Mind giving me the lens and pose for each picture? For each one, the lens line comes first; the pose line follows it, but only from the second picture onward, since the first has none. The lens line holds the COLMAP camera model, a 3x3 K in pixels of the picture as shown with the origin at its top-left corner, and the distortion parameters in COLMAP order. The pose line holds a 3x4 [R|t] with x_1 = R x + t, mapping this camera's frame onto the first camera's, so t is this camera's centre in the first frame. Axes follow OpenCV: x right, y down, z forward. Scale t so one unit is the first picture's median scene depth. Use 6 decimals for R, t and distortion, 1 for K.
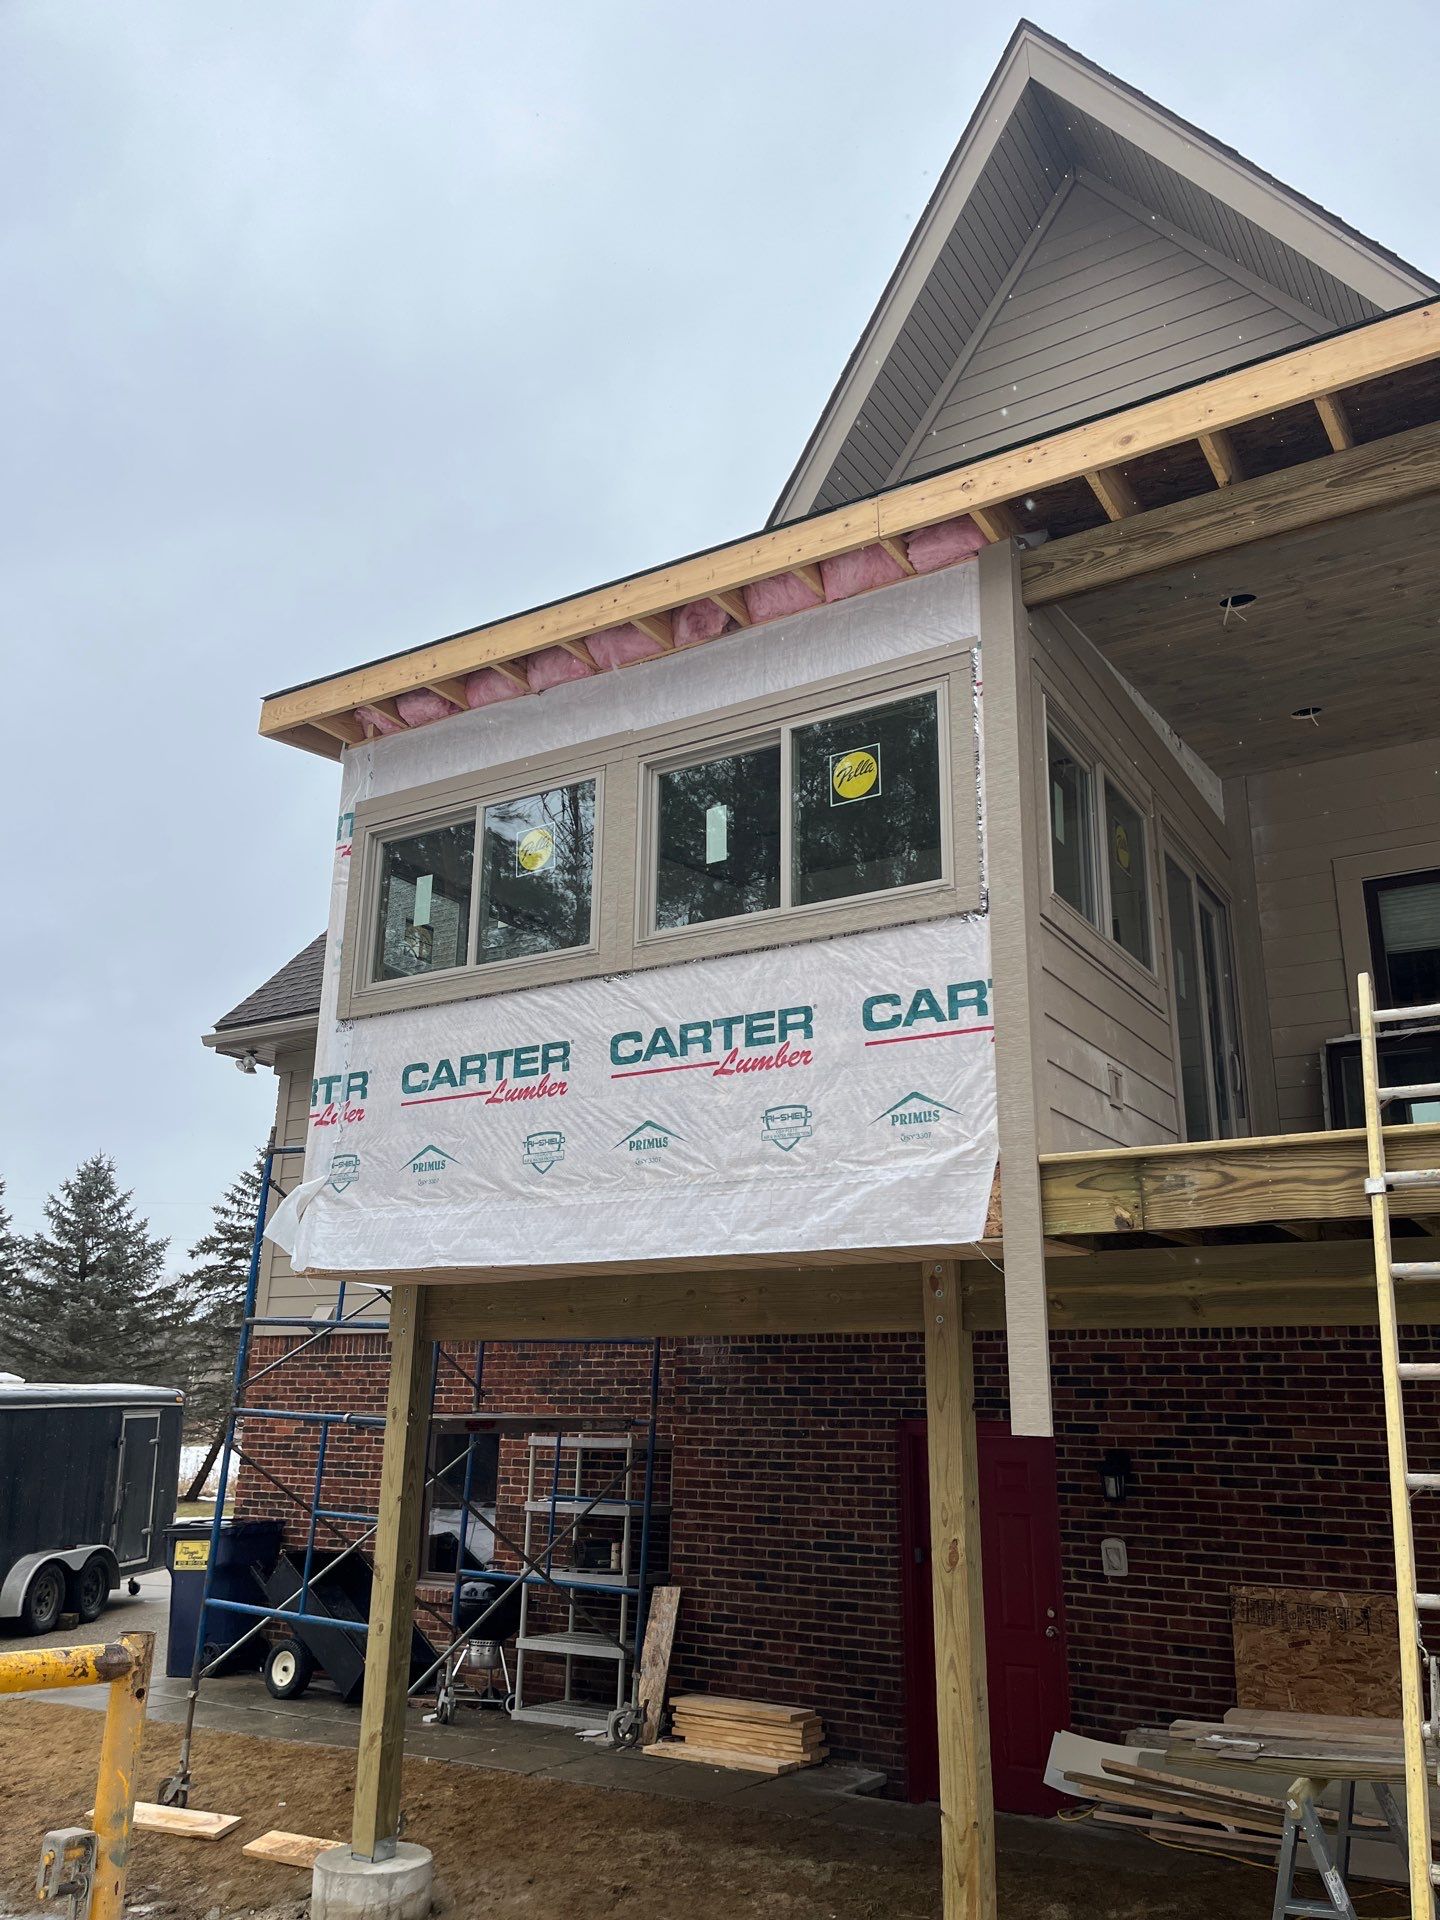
lens RADIAL K [[1454.7, 0, 746.1], [0, 1454.7, 967.0], [0, 0, 1]] dist [0.055567, -0.043912]
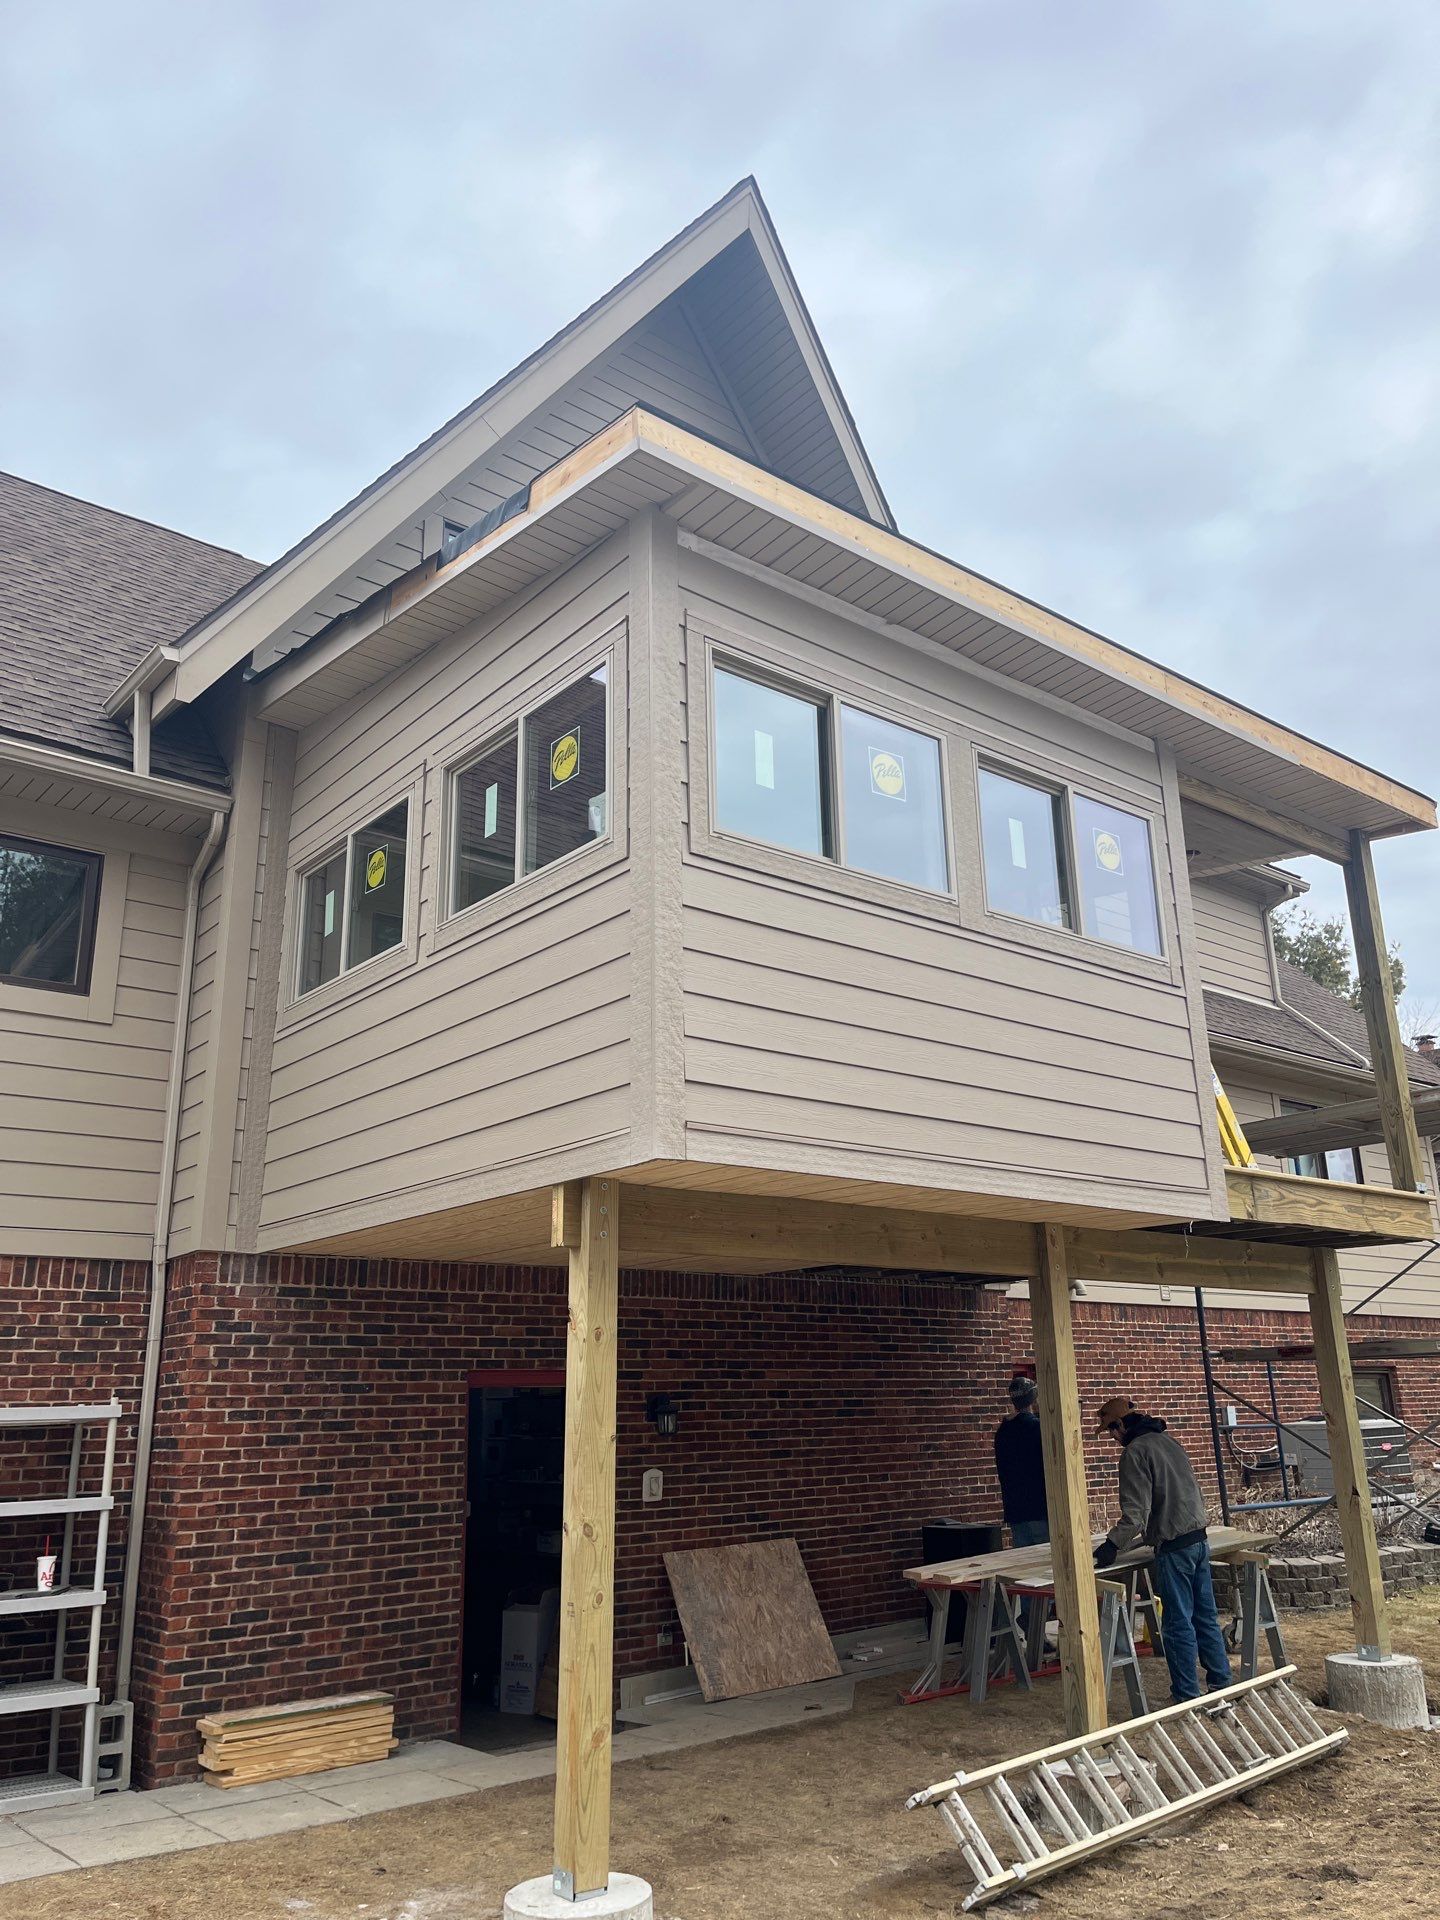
lens RADIAL K [[1454.7, 0, 731.1], [0, 1454.7, 963.4], [0, 0, 1]] dist [0.055567, -0.043912]
pose [[0.325441, 0.264110, 0.907929, -0.888511], [-0.246903, 0.950623, -0.188029, 0.217508], [-0.912758, -0.162978, 0.374581, 0.591475]]
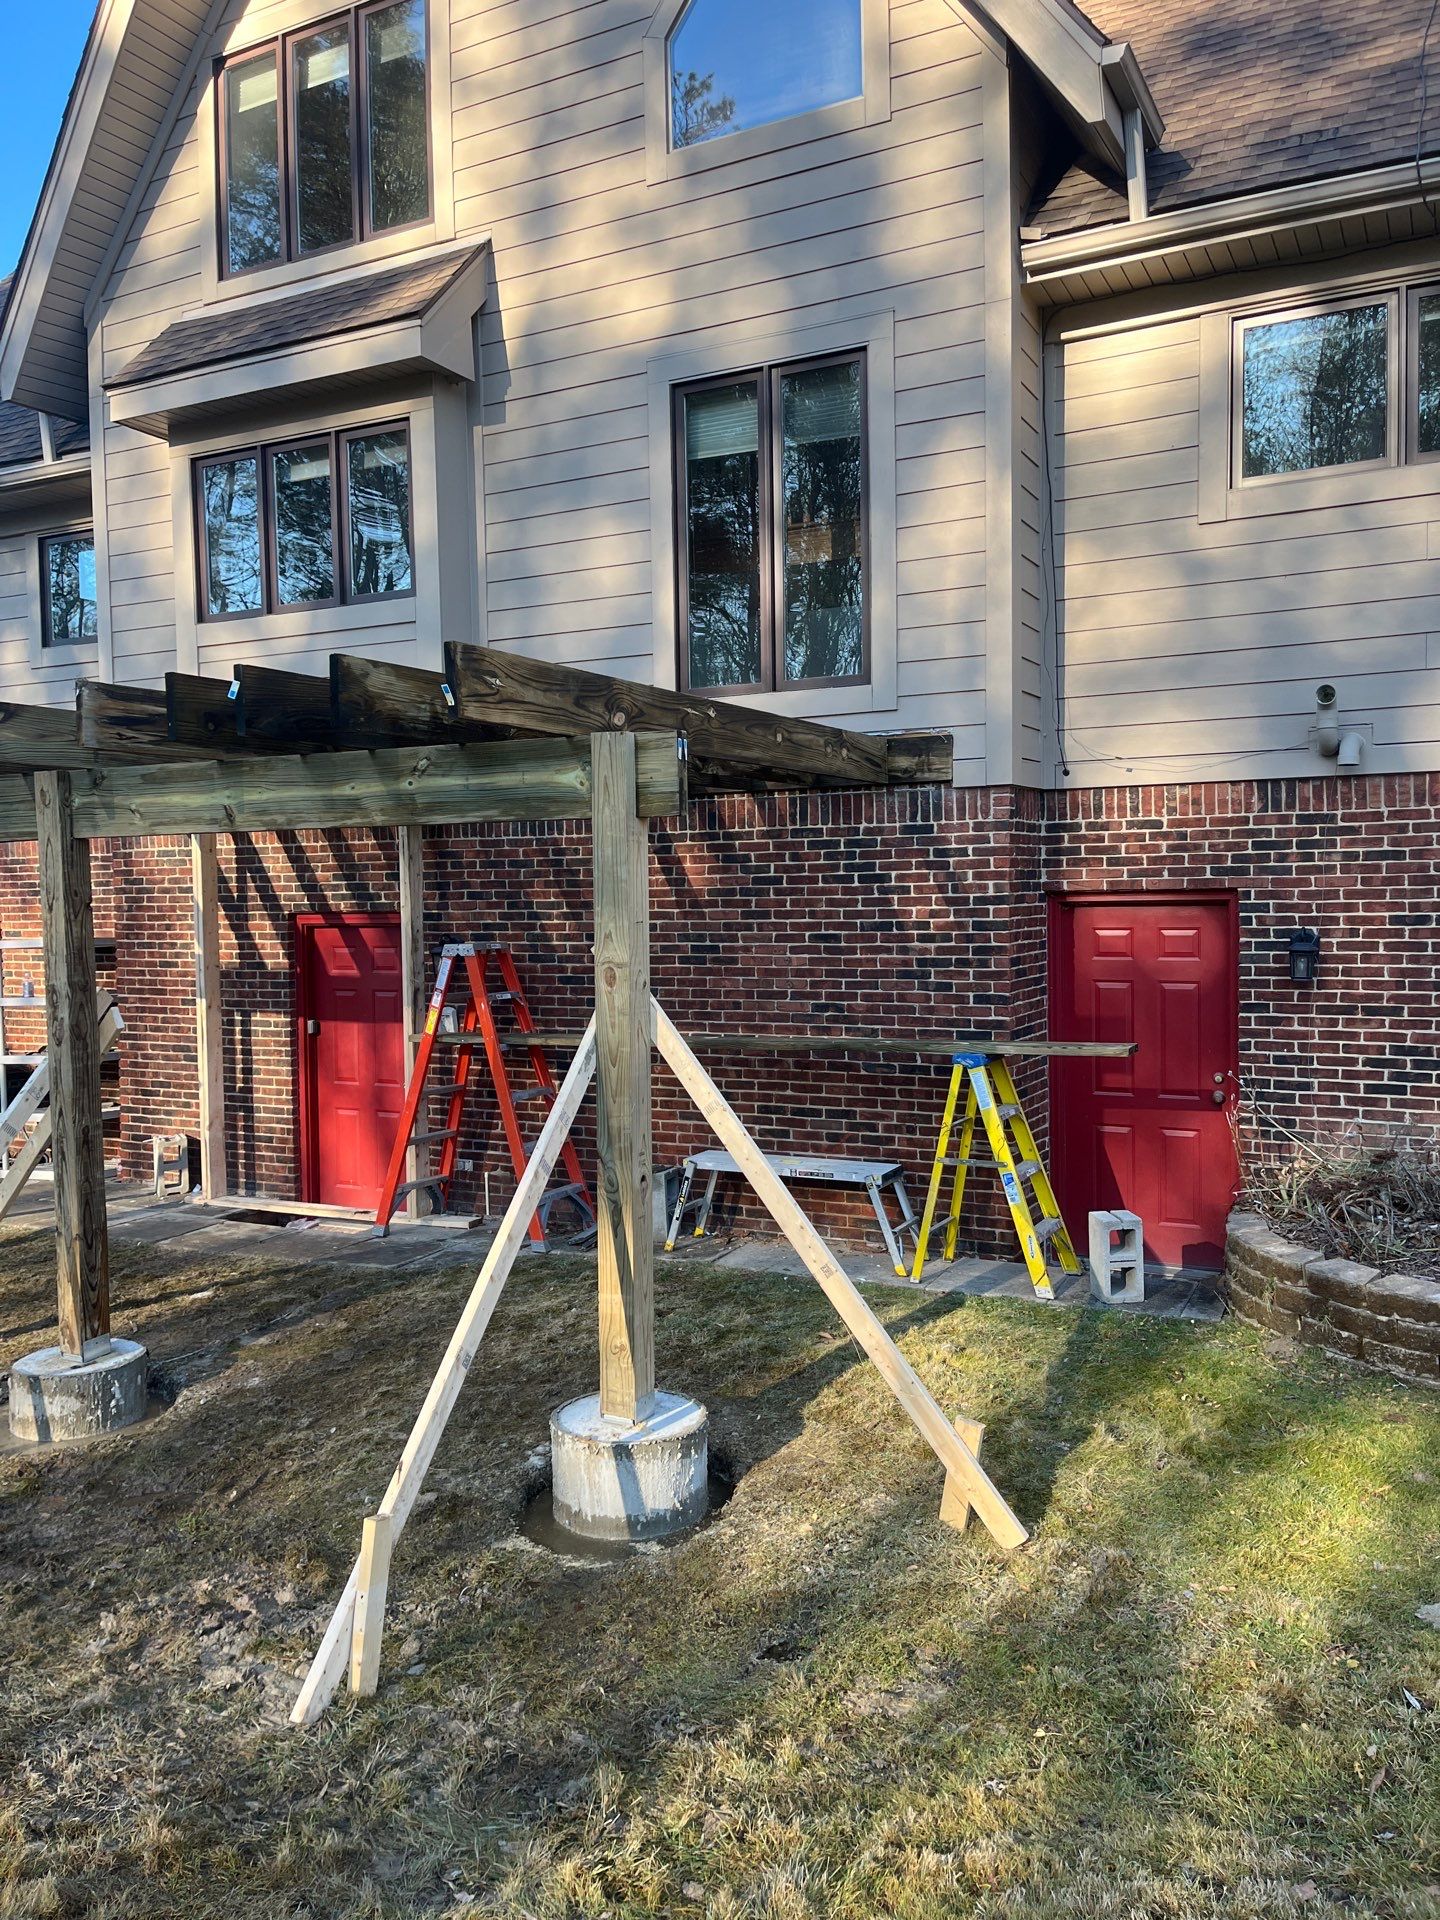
lens RADIAL K [[1458.7, 0, 733.2], [0, 1458.7, 944.3], [0, 0, 1]] dist [0.060386, -0.024498]
pose [[0.996923, -0.026388, 0.073812, 0.395403], [0.001162, 0.946510, 0.322672, -0.022592], [-0.078379, -0.321593, 0.943628, -0.070053]]
